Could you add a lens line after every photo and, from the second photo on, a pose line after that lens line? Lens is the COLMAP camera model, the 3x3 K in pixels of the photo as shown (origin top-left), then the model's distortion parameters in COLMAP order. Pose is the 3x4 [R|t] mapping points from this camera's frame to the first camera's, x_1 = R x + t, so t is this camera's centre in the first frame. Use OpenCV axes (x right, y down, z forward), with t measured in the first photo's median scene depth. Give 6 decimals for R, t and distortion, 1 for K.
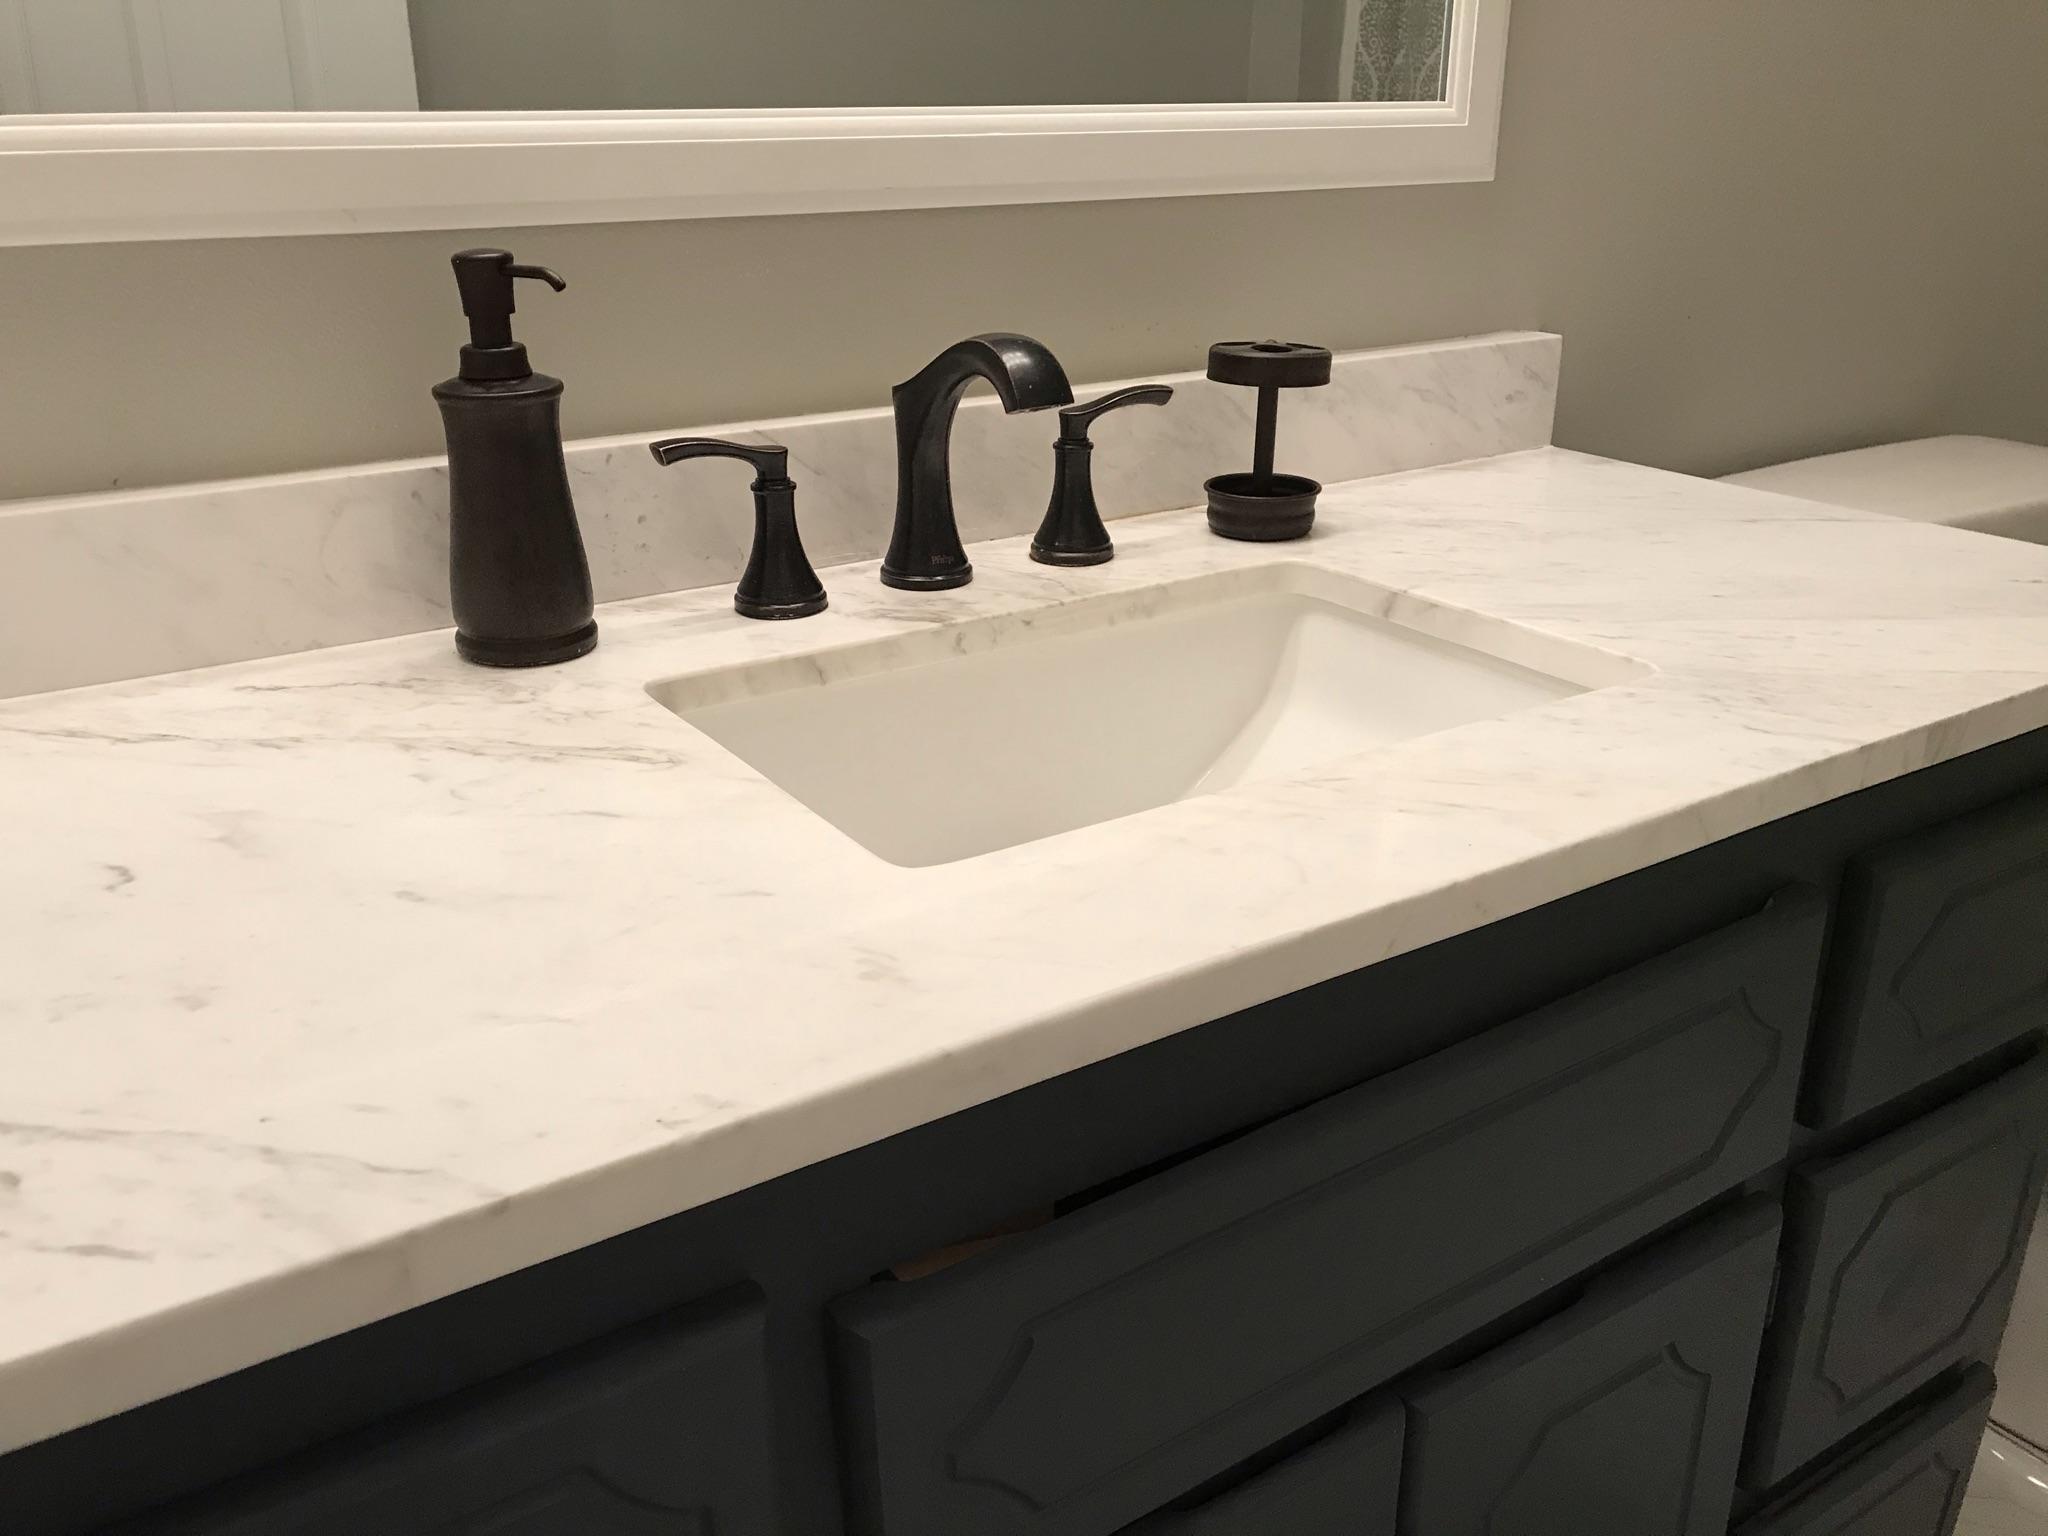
lens RADIAL K [[1733.9, 0, 1024.0], [0, 1733.9, 768.0], [0, 0, 1]] dist [-0.012834, -0.009302]
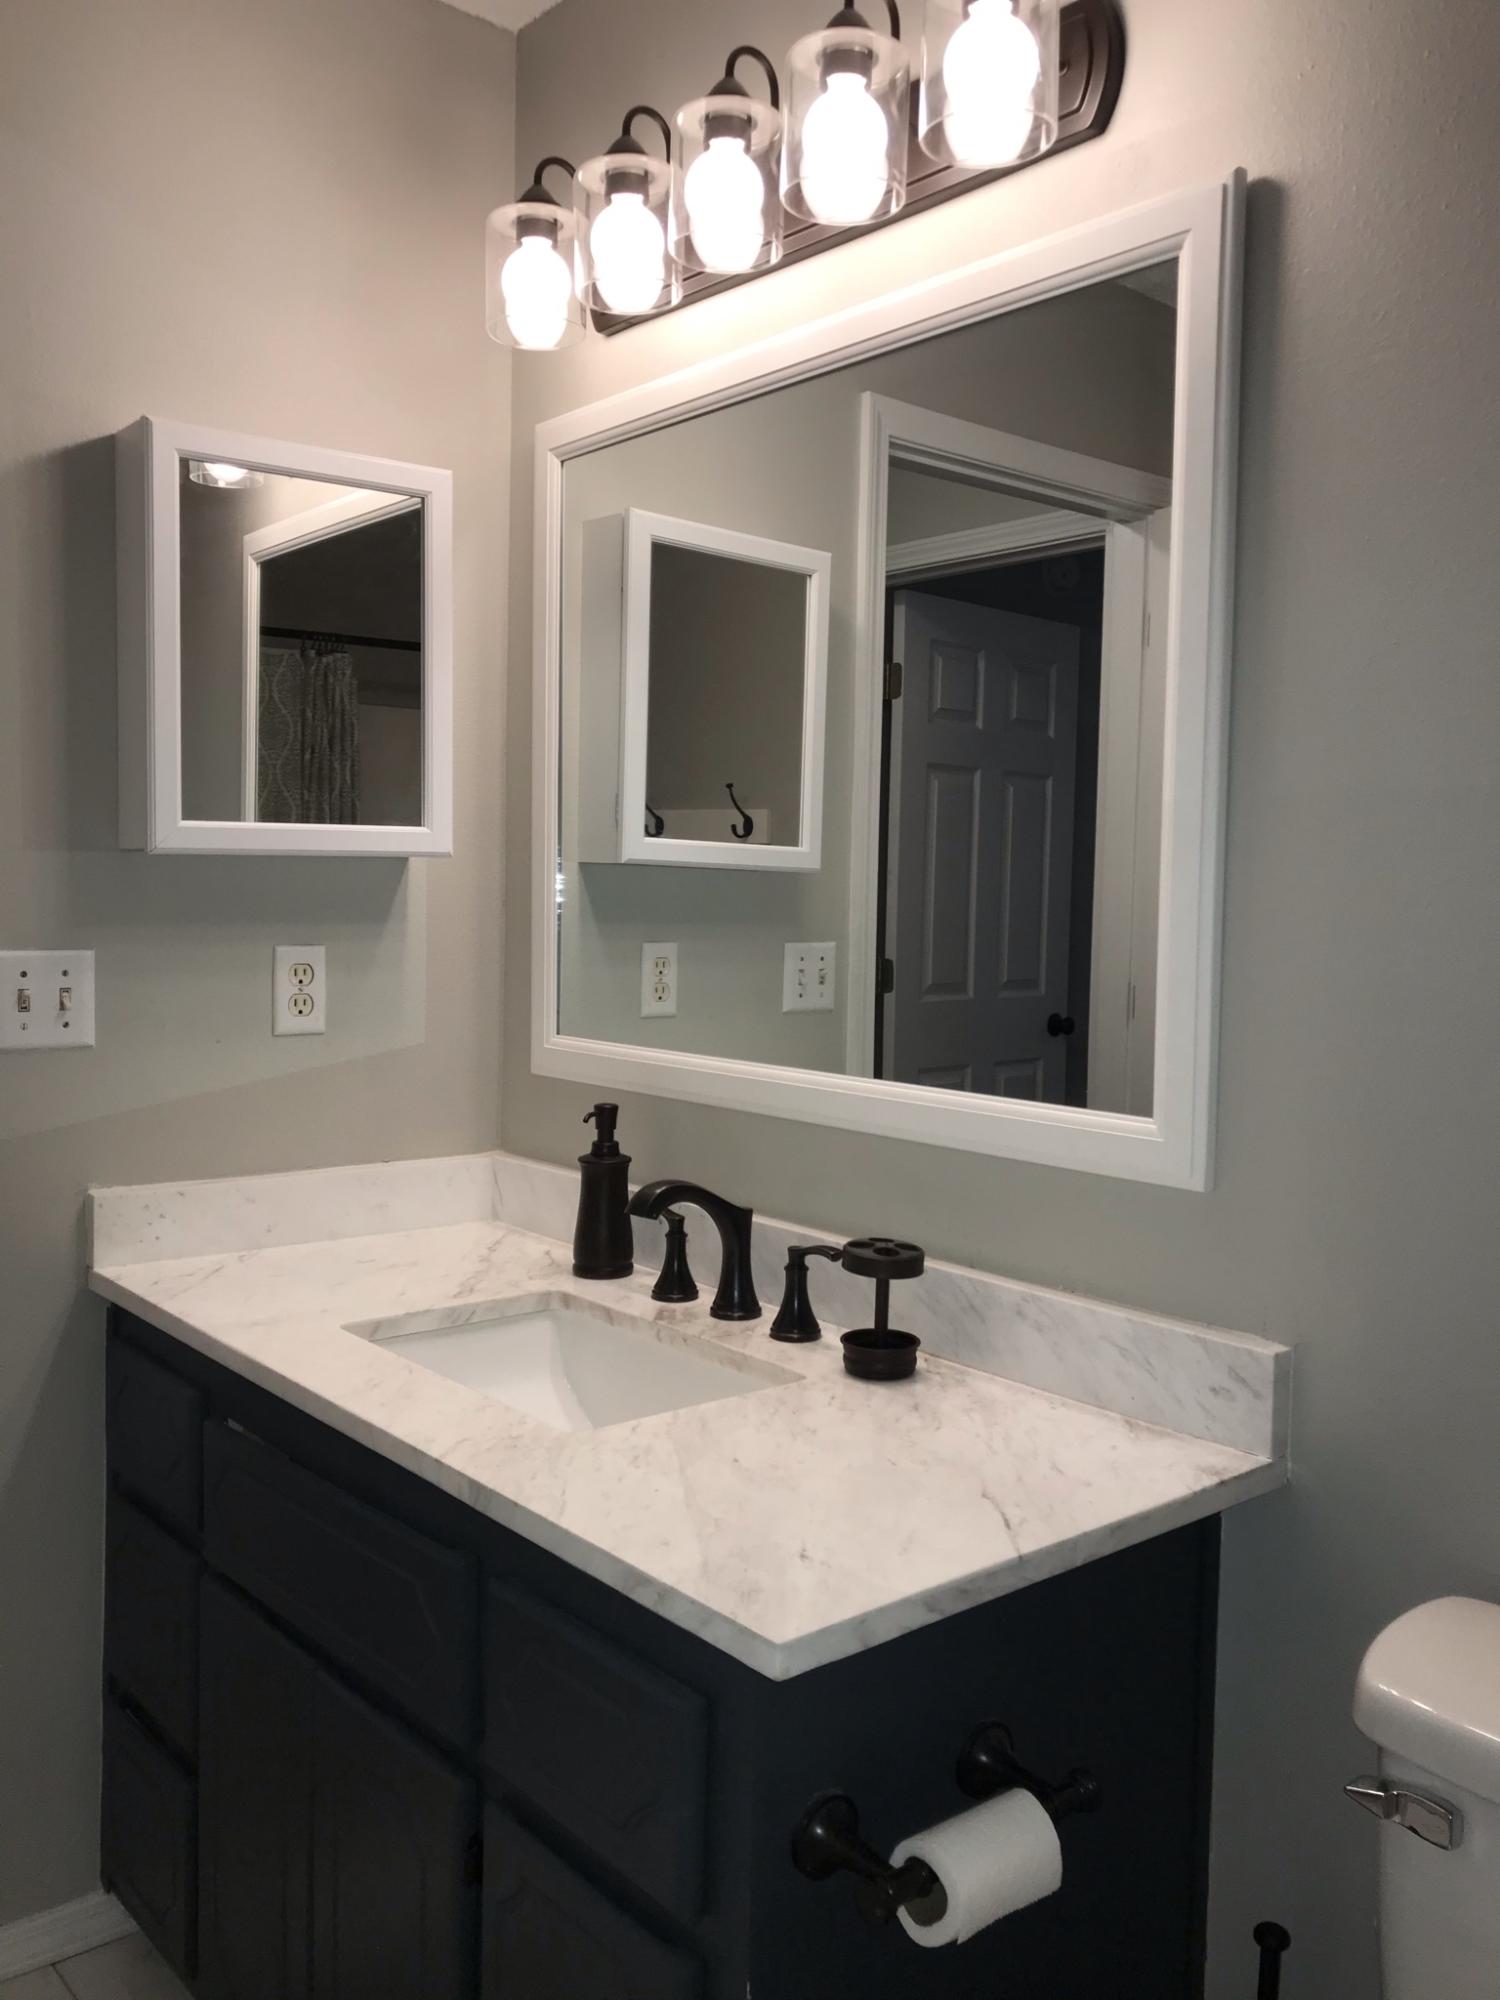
lens RADIAL K [[1693.2, 0, 750.0], [0, 1693.2, 1000.0], [0, 0, 1]] dist [-0.012834, -0.009302]
pose [[0.126775, 0.076063, -0.989011, 1.702981], [-0.389550, 0.920768, 0.020881, -0.468058], [0.912238, 0.382622, 0.146361, 0.667672]]
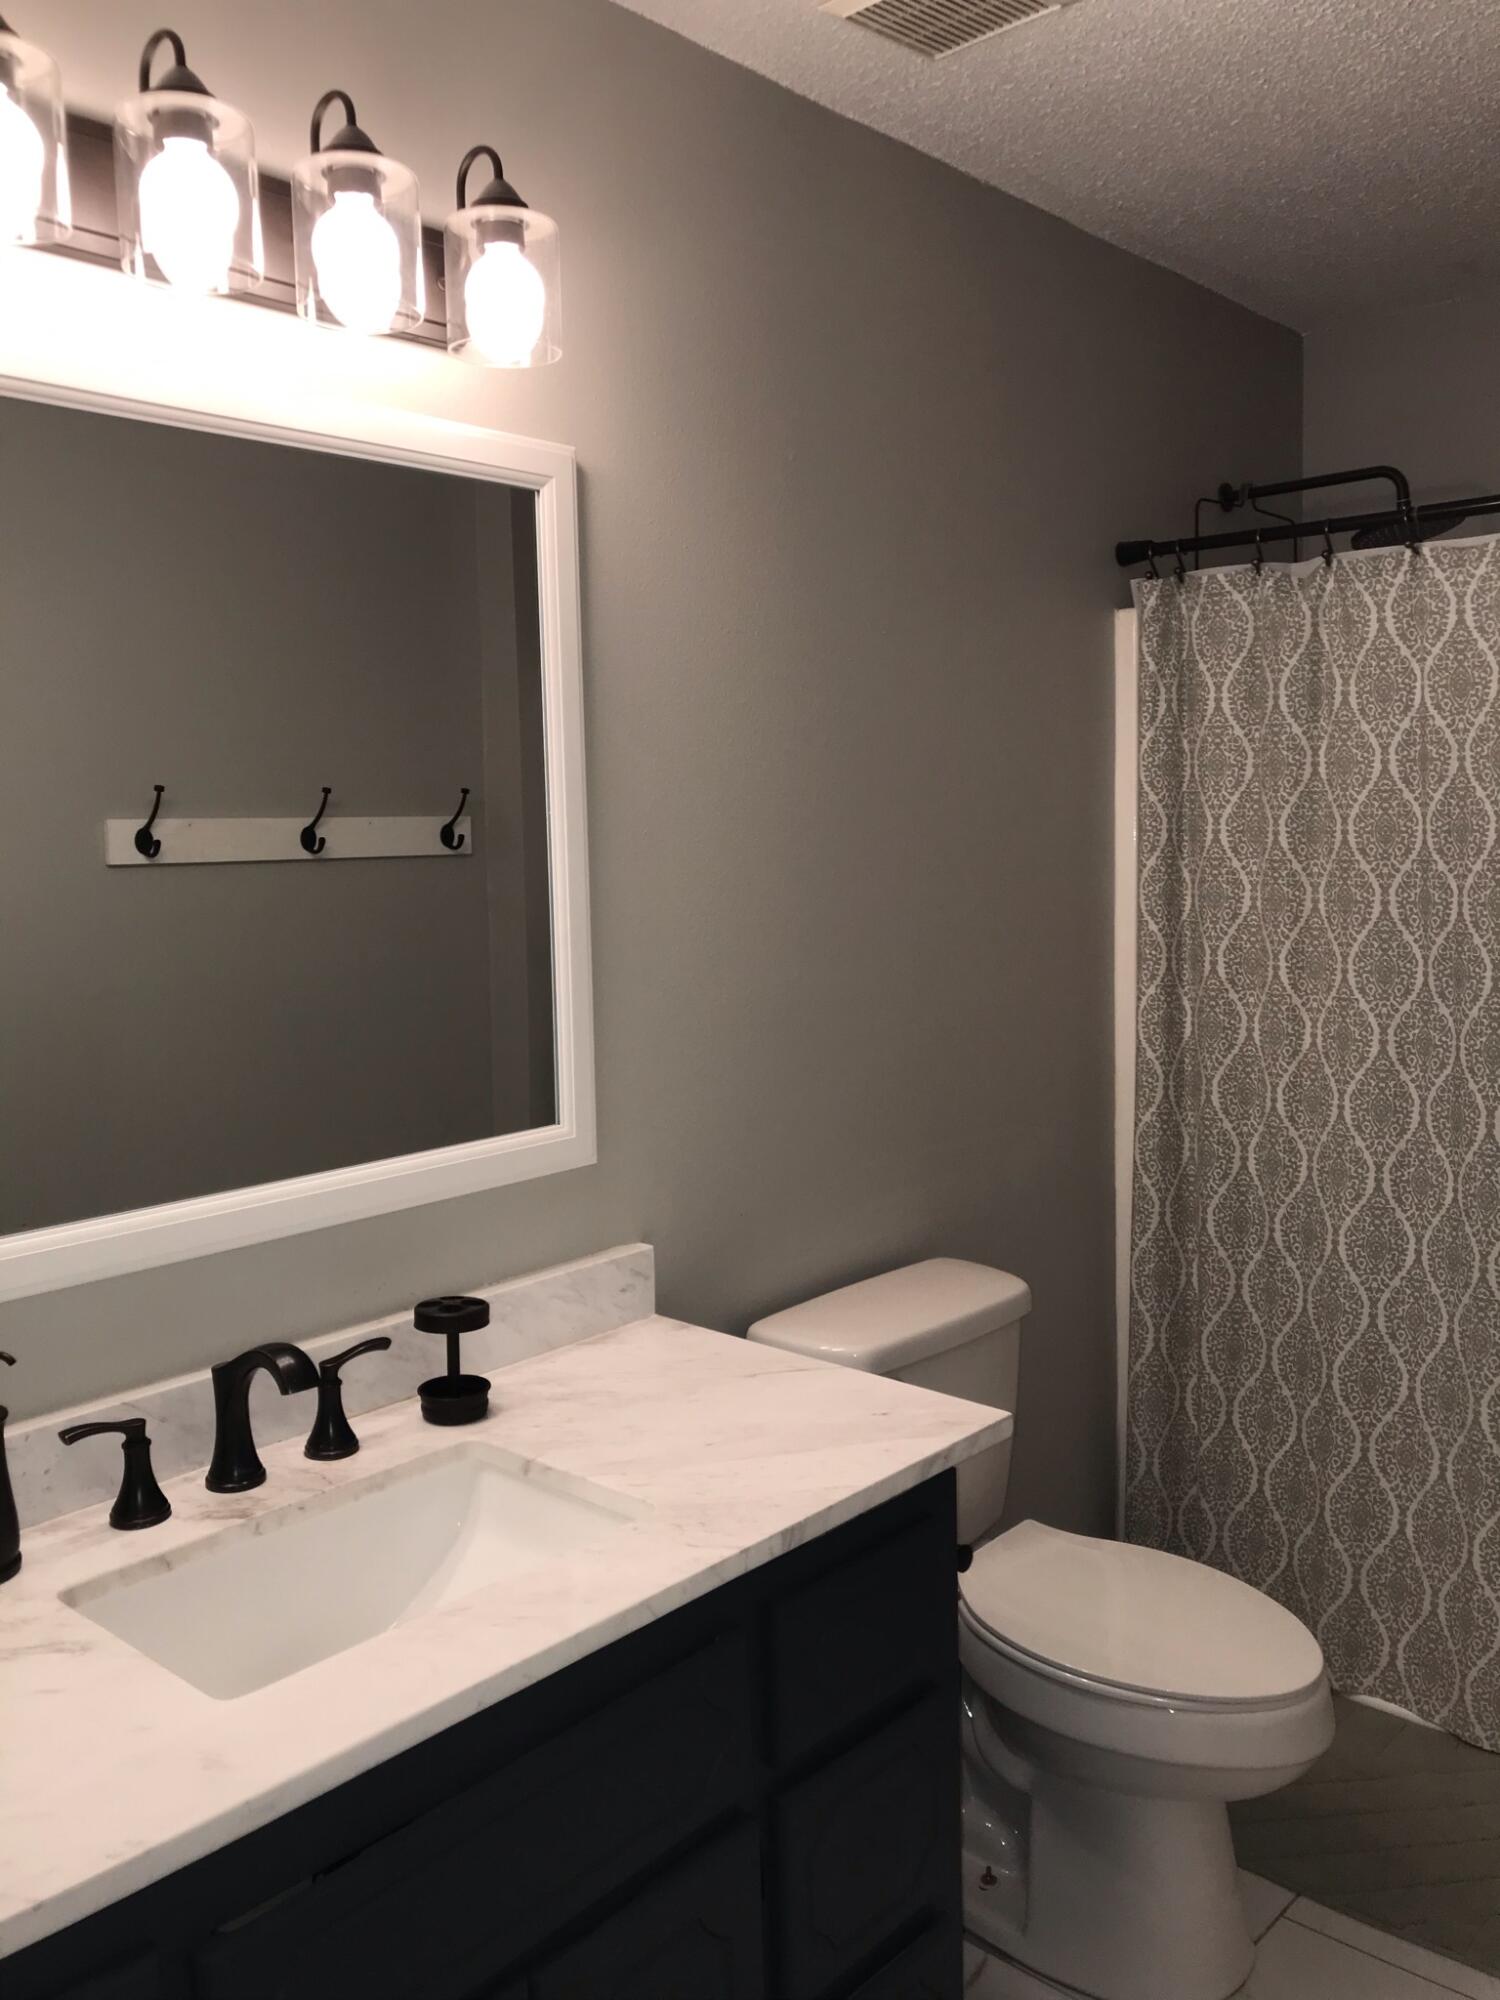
lens RADIAL K [[1648.9, 0, 758.2], [0, 1648.9, 931.0], [0, 0, 1]] dist [0.010657, -0.005466]
pose [[0.967497, -0.039779, 0.249735, 0.050907], [0.114915, 0.948857, -0.294050, -0.092545], [-0.225266, 0.313191, 0.922587, -0.694350]]
